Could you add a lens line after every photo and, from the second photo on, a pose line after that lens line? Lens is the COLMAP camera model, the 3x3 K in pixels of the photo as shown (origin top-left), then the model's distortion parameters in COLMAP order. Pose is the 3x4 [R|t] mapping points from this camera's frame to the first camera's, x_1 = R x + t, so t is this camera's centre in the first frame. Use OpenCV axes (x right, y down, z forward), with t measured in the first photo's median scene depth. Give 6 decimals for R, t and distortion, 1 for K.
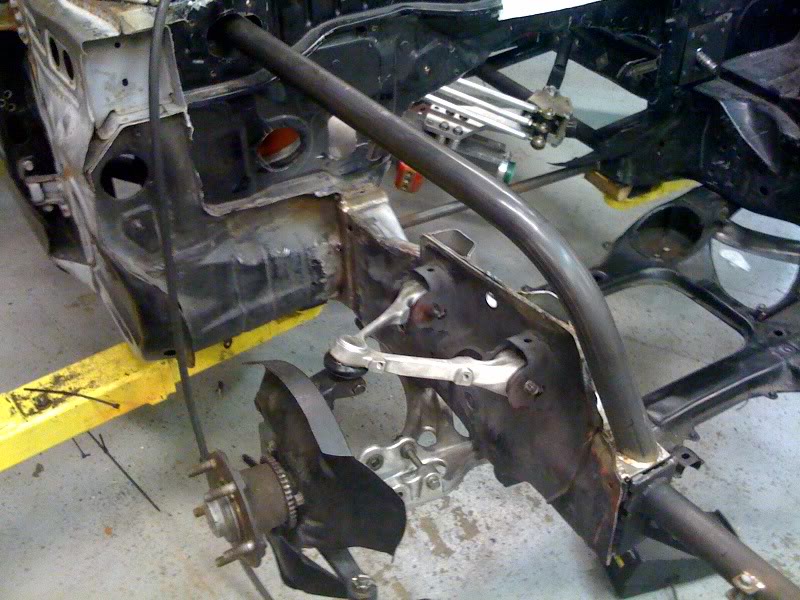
lens RADIAL K [[877.0, 0, 400.0], [0, 877.0, 300.0], [0, 0, 1]] dist [0.080163, -0.300970]
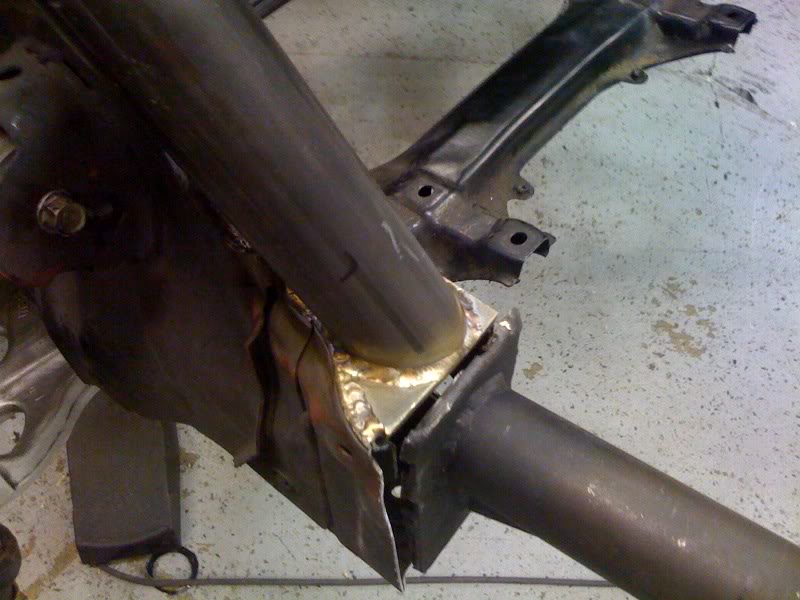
lens RADIAL K [[877.0, 0, 400.0], [0, 877.0, 300.0], [0, 0, 1]] dist [0.080163, -0.300970]
pose [[0.943156, -0.287528, 0.166685, 0.150229], [0.235302, 0.931889, 0.276073, 0.051037], [-0.234710, -0.221159, 0.946573, 0.480757]]
